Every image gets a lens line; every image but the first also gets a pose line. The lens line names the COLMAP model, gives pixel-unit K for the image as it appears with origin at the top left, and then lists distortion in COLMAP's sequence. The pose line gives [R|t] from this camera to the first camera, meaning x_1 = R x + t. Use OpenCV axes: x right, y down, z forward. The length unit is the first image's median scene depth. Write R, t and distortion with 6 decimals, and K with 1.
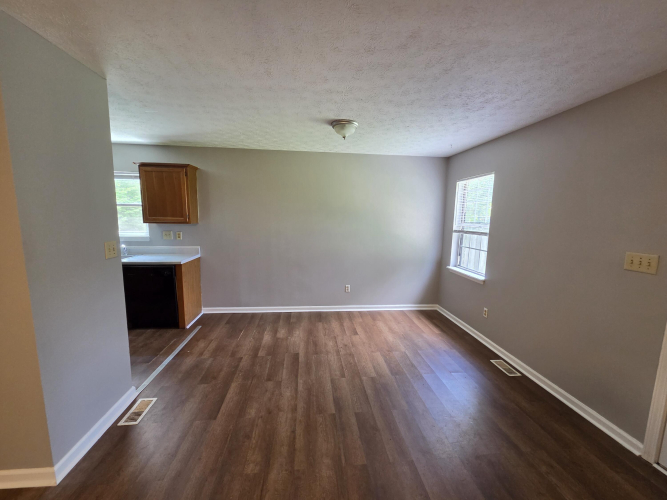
lens RADIAL K [[272.9, 0, 333.5], [0, 272.9, 254.4], [0, 0, 1]] dist [0.002858, 0.000254]
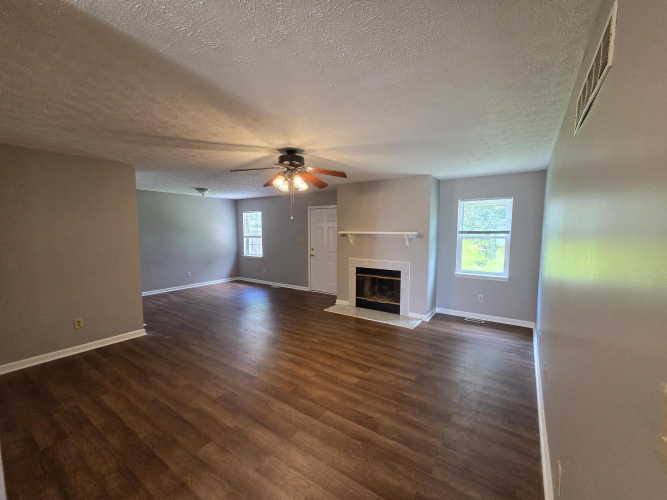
lens RADIAL K [[272.9, 0, 335.3], [0, 272.9, 253.2], [0, 0, 1]] dist [0.002858, 0.000254]
pose [[0.646711, -0.084667, 0.758021, -0.663743], [0.124788, 0.992174, 0.004357, 0.109024], [-0.752458, 0.091775, 0.652215, -0.811468]]
